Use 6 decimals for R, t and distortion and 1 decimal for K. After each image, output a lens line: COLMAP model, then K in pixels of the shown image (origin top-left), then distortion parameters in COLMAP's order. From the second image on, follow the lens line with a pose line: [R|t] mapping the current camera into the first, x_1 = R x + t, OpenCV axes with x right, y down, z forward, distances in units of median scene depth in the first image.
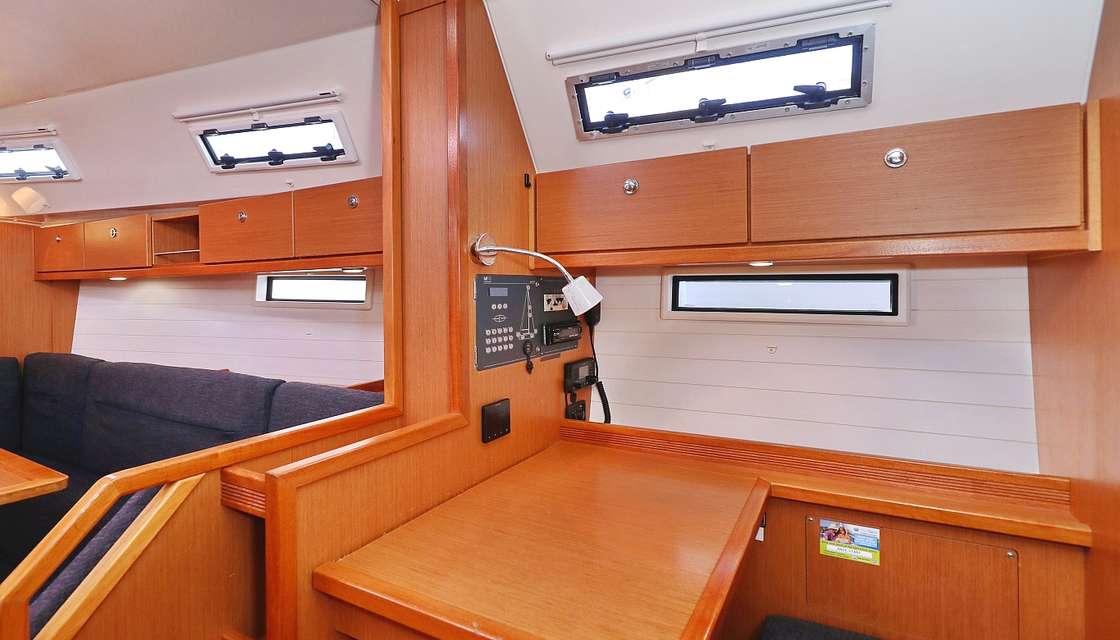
lens RADIAL K [[549.9, 0, 592.9], [0, 549.9, 290.1], [0, 0, 1]] dist [-0.000777, -0.000266]
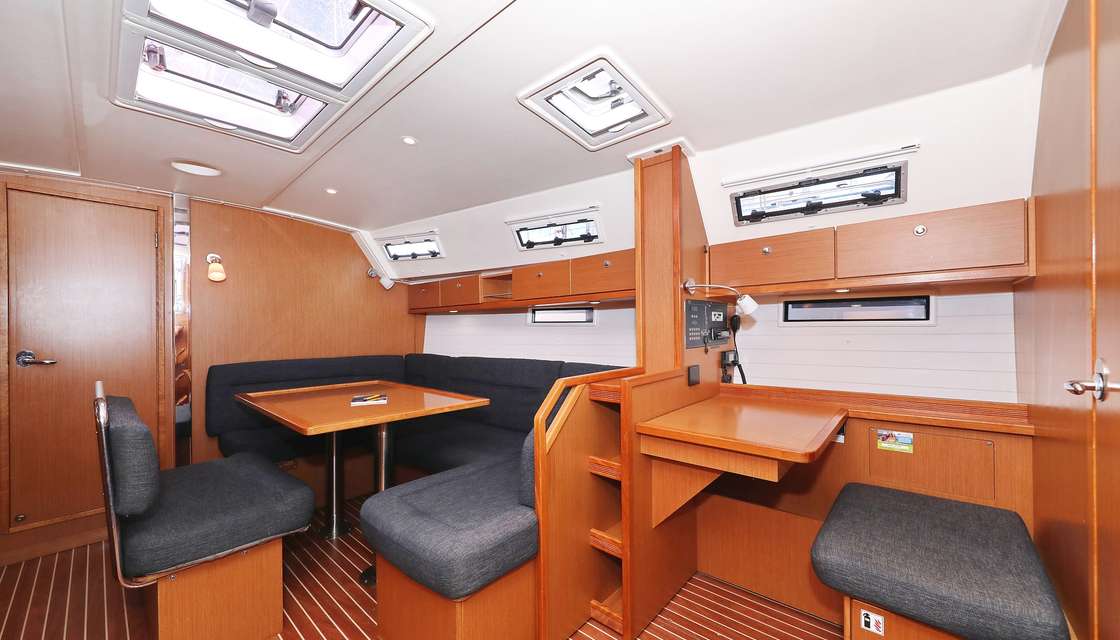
lens RADIAL K [[459.6, 0, 600.3], [0, 459.6, 338.6], [0, 0, 1]] dist [0.001051, 0.000255]
pose [[0.984560, -0.007870, -0.174873, -0.206541], [0.011061, 0.999789, 0.017281, 0.072861], [0.174700, -0.018949, 0.984439, -0.606967]]
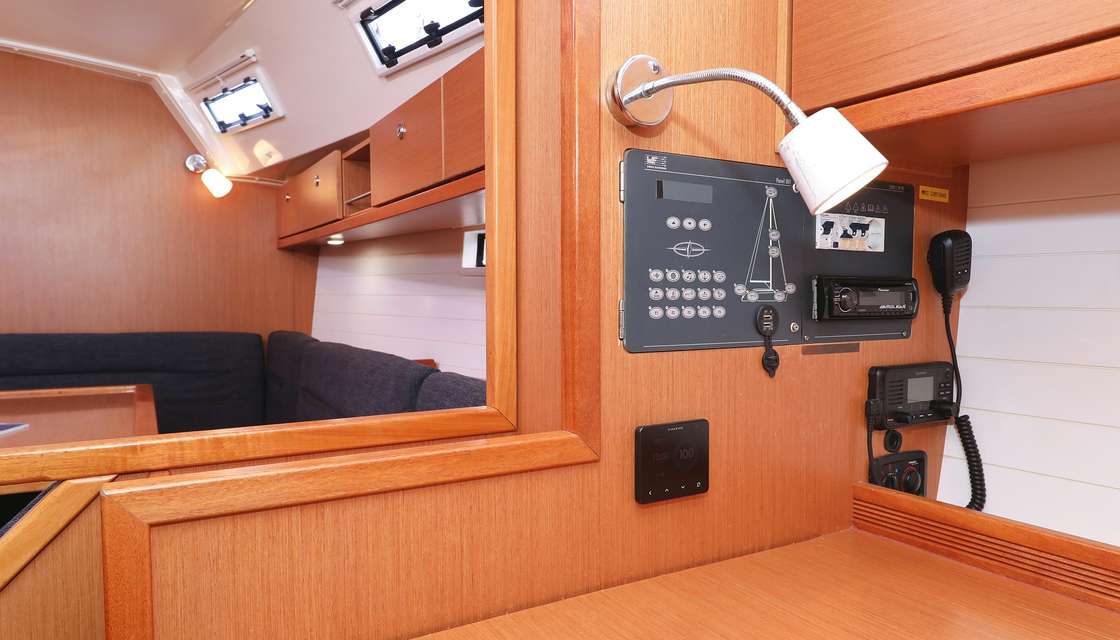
lens RADIAL K [[747.8, 0, 606.8], [0, 747.8, 345.2], [0, 0, 1]] dist [0.002811, 0.000394]
pose [[0.849310, 0.041125, -0.526290, 0.108690], [-0.010859, 0.998111, 0.060470, 0.092965], [0.527782, -0.045642, 0.848152, 0.402164]]
